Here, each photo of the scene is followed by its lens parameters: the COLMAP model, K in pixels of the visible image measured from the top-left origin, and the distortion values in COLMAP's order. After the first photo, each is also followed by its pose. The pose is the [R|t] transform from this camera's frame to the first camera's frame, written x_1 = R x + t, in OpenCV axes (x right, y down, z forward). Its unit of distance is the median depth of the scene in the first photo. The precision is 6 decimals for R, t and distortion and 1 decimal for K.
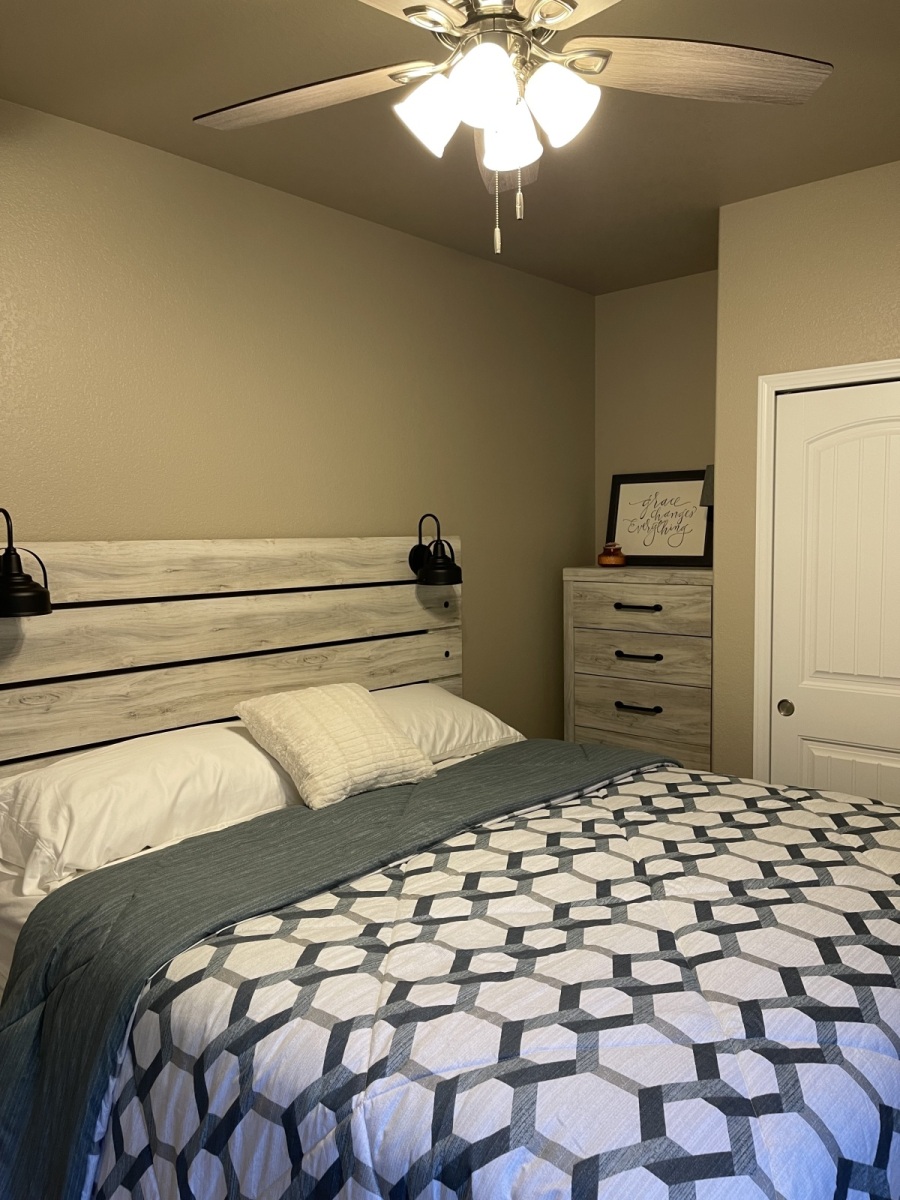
lens RADIAL K [[902.7, 0, 447.8], [0, 902.7, 620.5], [0, 0, 1]] dist [0.050035, -0.076448]
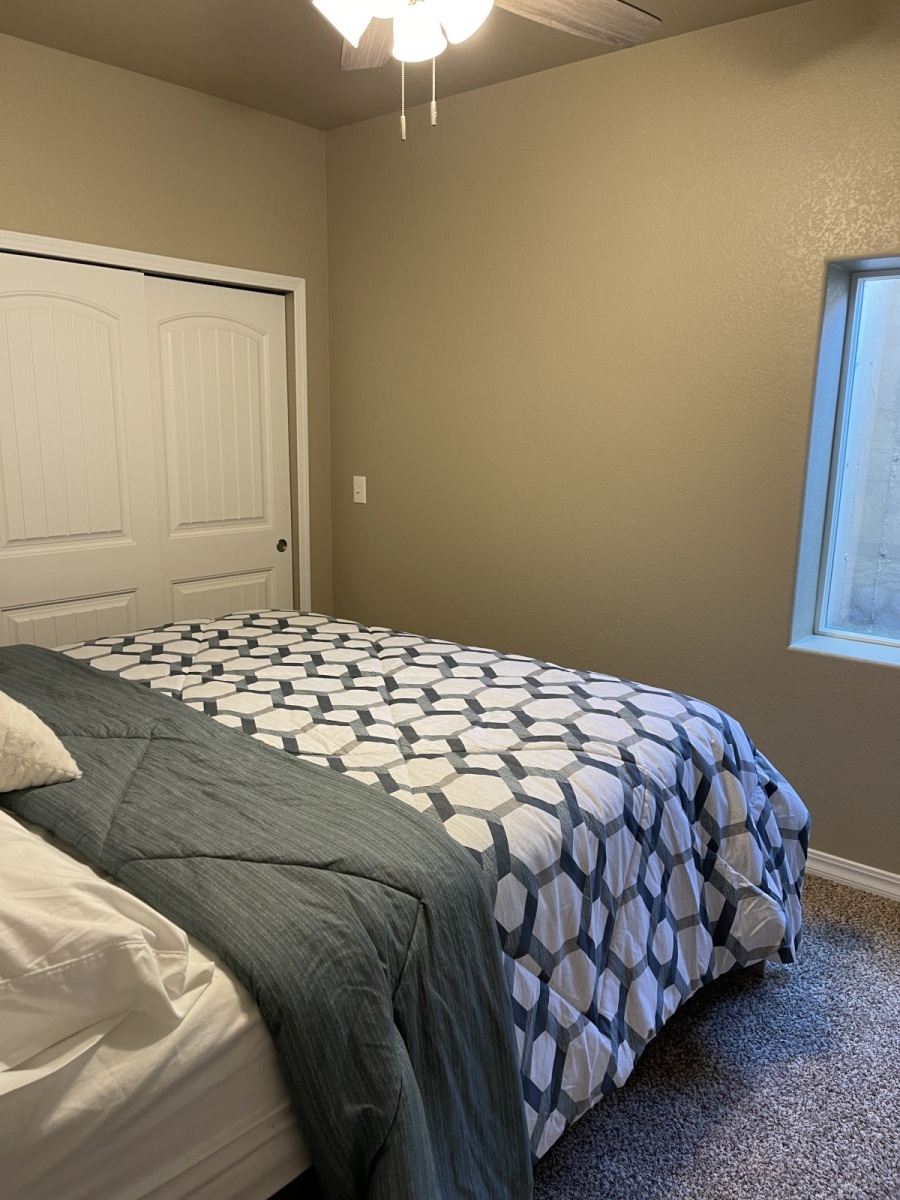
lens RADIAL K [[902.7, 0, 457.7], [0, 902.7, 607.5], [0, 0, 1]] dist [0.050035, -0.076448]
pose [[-0.014253, -0.197358, 0.980228, -0.730070], [0.083577, 0.976662, 0.197856, -0.035734], [-0.996399, 0.084744, 0.002574, 0.601632]]
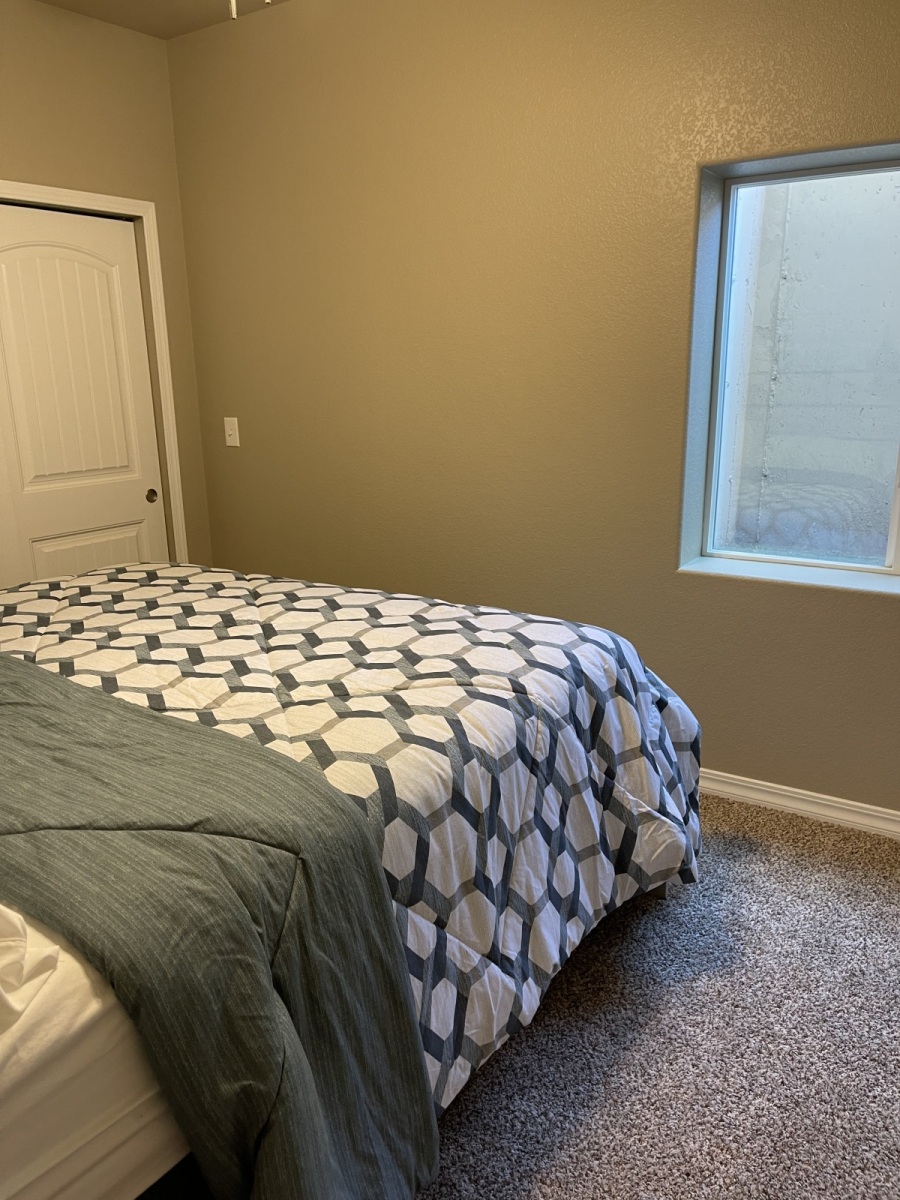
lens RADIAL K [[902.7, 0, 443.2], [0, 902.7, 608.3], [0, 0, 1]] dist [0.050035, -0.076448]
pose [[-0.119904, -0.248253, 0.961246, -0.688284], [0.118930, 0.957667, 0.262164, -0.011032], [-0.985636, 0.145756, -0.085303, 0.584952]]
